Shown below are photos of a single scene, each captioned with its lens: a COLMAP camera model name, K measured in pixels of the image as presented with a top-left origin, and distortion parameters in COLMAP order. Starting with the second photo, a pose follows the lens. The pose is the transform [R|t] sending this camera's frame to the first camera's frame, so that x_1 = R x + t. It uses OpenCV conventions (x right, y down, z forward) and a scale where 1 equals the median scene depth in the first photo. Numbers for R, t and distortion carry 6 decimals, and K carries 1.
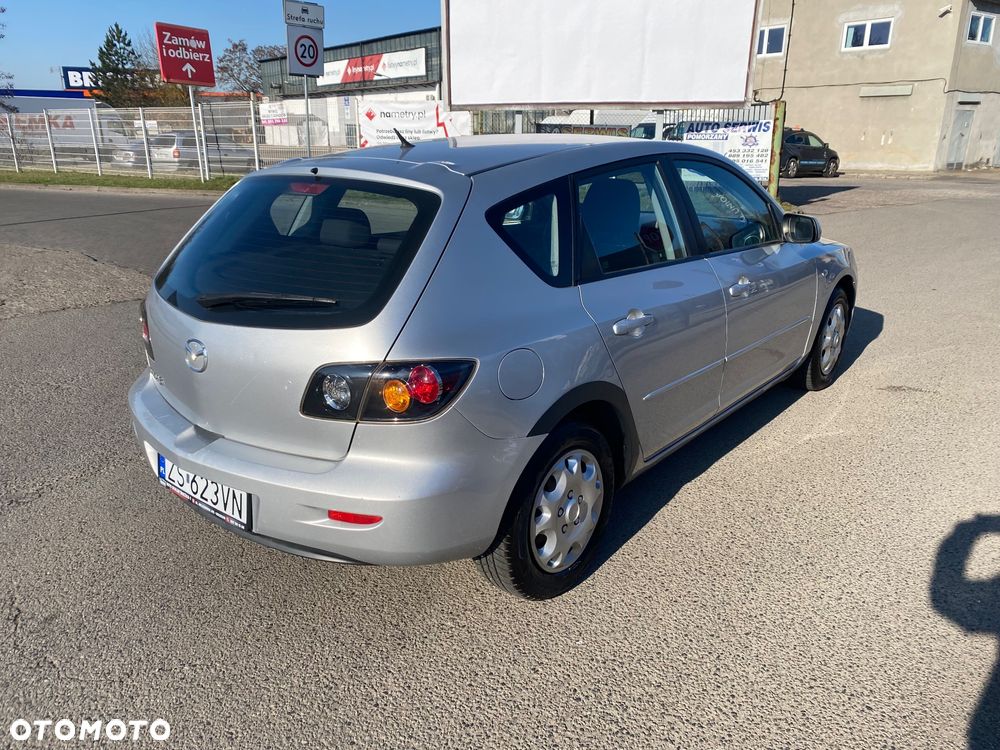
lens RADIAL K [[764.0, 0, 490.7], [0, 764.0, 372.7], [0, 0, 1]] dist [0.019001, -0.007426]
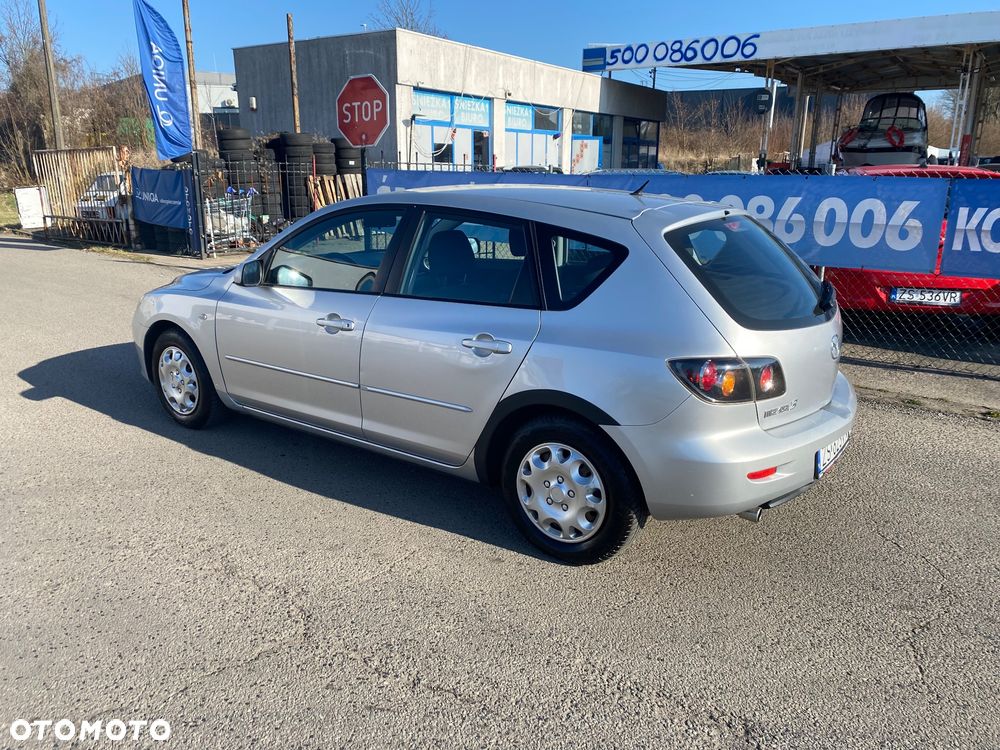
lens RADIAL K [[764.0, 0, 488.3], [0, 764.0, 373.6], [0, 0, 1]] dist [0.019001, -0.007426]
pose [[-0.056750, -0.257933, 0.964495, -0.818384], [0.306120, 0.915025, 0.262715, -0.256084], [-0.950300, 0.310160, 0.027031, 0.765694]]
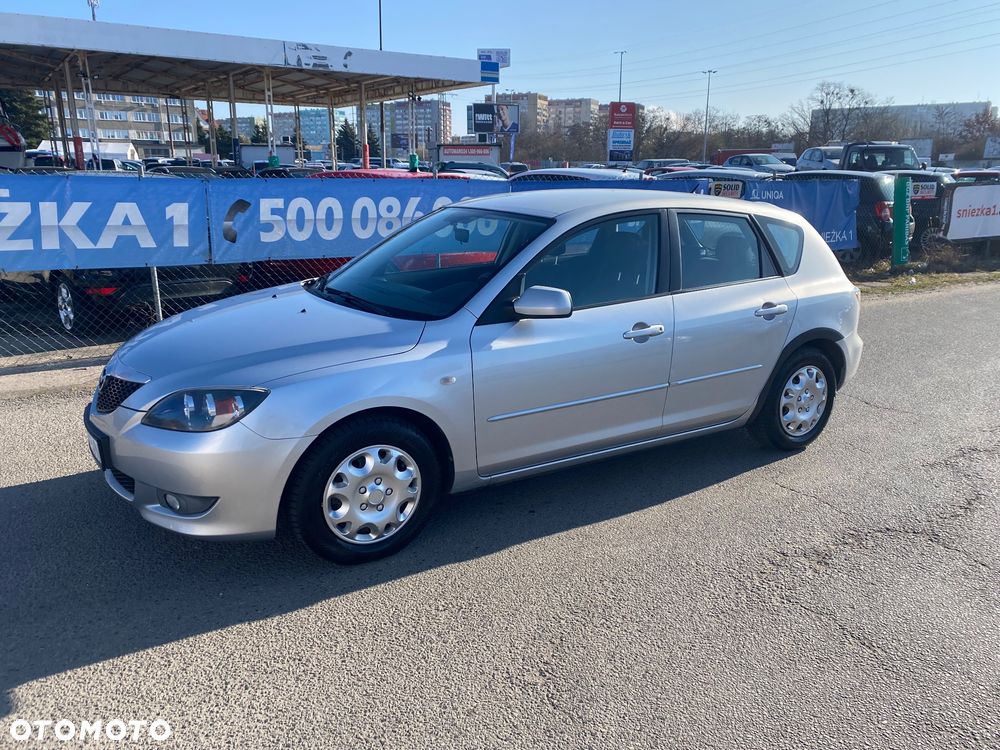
lens RADIAL K [[764.0, 0, 493.5], [0, 764.0, 372.6], [0, 0, 1]] dist [0.019001, -0.007426]
pose [[-0.947197, -0.084851, 0.309221, -0.148096], [0.095512, 0.845916, 0.524693, -0.530633], [-0.306096, 0.526523, -0.793145, 1.596801]]
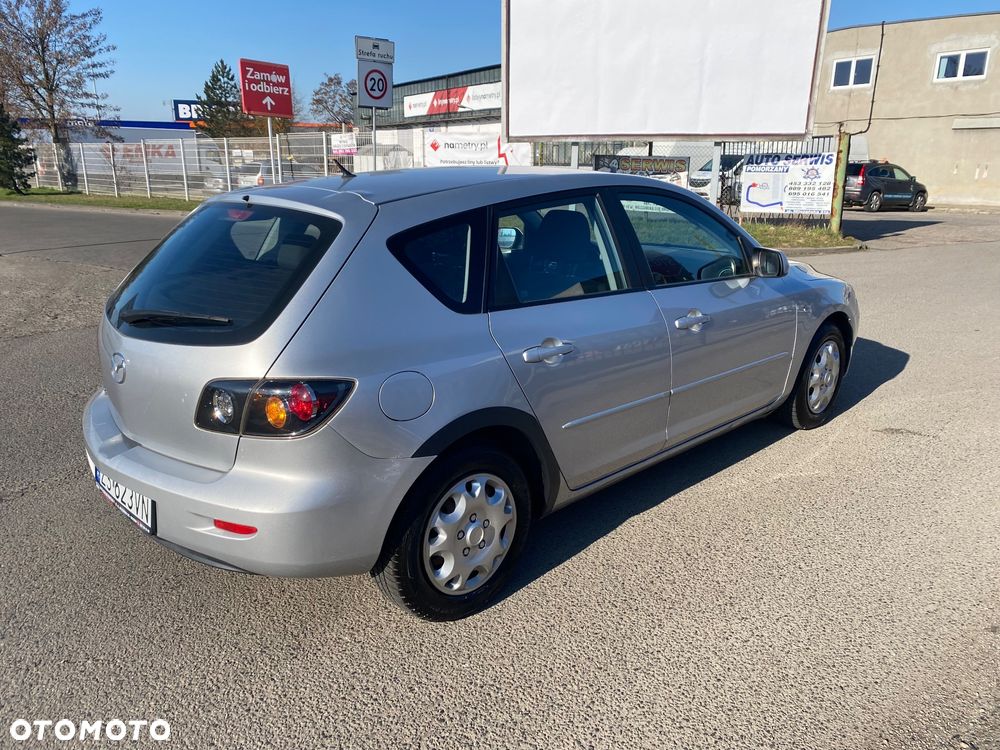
lens RADIAL K [[764.0, 0, 490.8], [0, 764.0, 372.9], [0, 0, 1]] dist [0.019001, -0.007426]
pose [[0.994053, 0.035527, -0.102936, 0.119726], [-0.039219, 0.998650, -0.034067, 0.000490], [0.101587, 0.037902, 0.994104, -0.006430]]
